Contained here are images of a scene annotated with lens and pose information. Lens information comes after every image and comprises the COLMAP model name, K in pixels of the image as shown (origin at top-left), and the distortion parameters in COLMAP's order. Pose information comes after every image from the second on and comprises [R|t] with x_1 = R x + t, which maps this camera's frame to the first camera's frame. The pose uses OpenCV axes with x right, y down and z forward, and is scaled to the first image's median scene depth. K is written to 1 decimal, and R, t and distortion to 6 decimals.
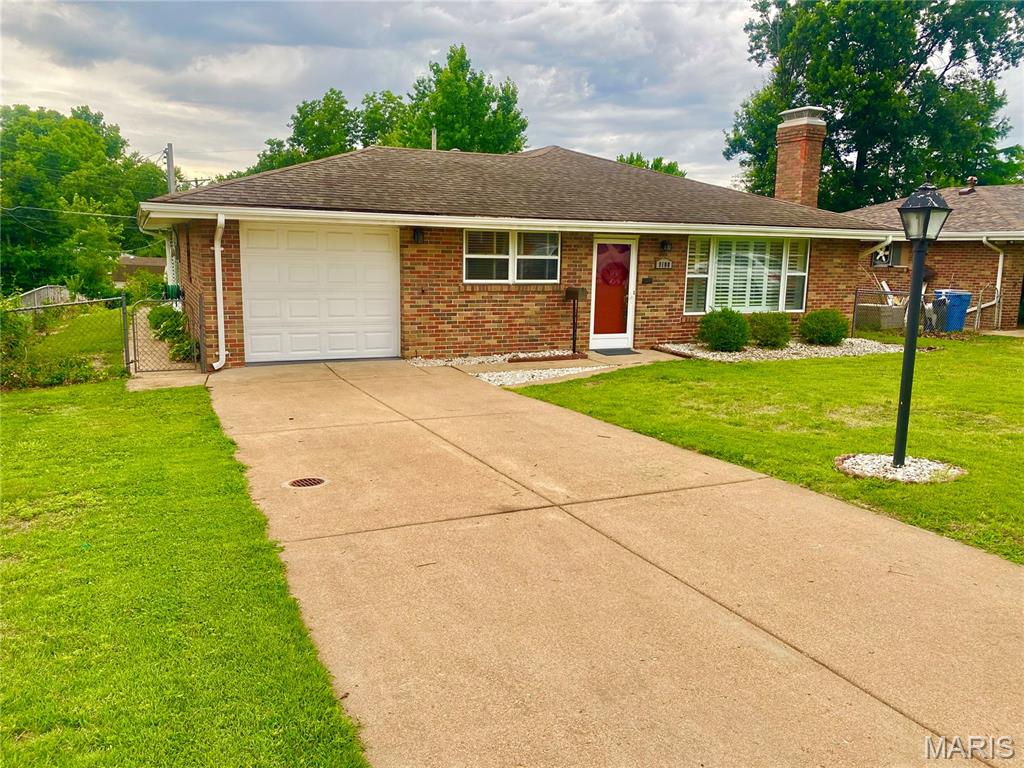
lens RADIAL K [[775.4, 0, 512.0], [0, 775.4, 384.0], [0, 0, 1]] dist [0.062052, -0.072807]
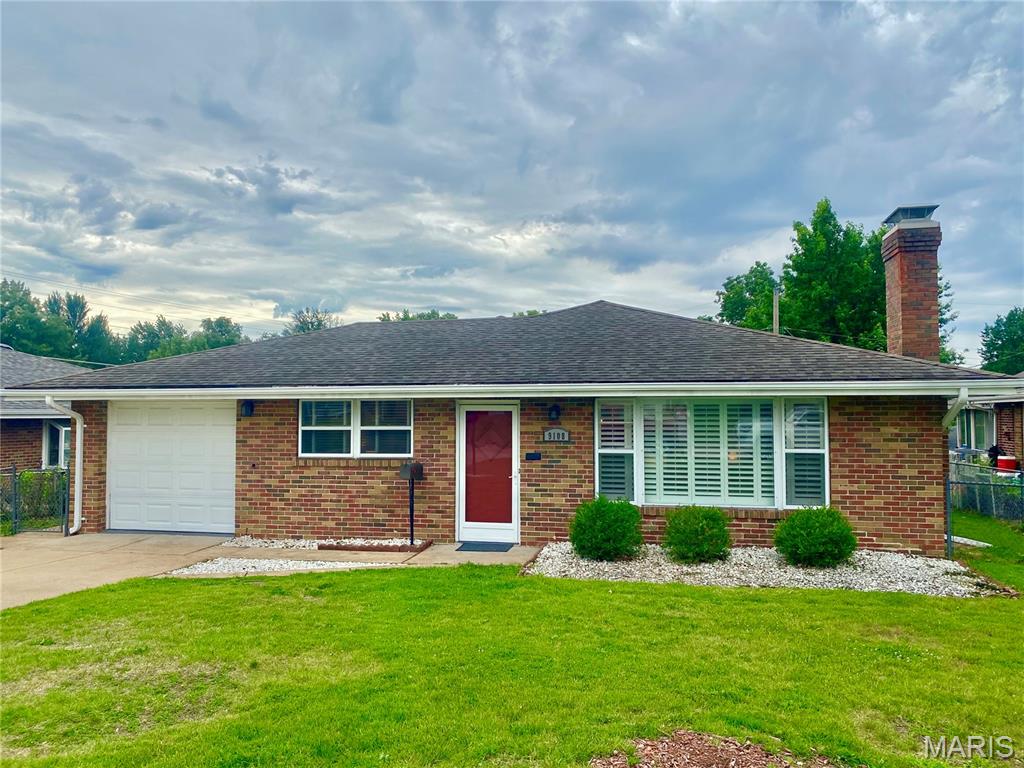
lens RADIAL K [[786.2, 0, 511.8], [0, 786.2, 370.5], [0, 0, 1]] dist [0.158679, -0.300447]
pose [[0.787861, -0.055644, -0.613335, 0.703041], [-0.089562, 0.974970, -0.203499, -0.058587], [0.609306, 0.215261, 0.763157, 0.396919]]
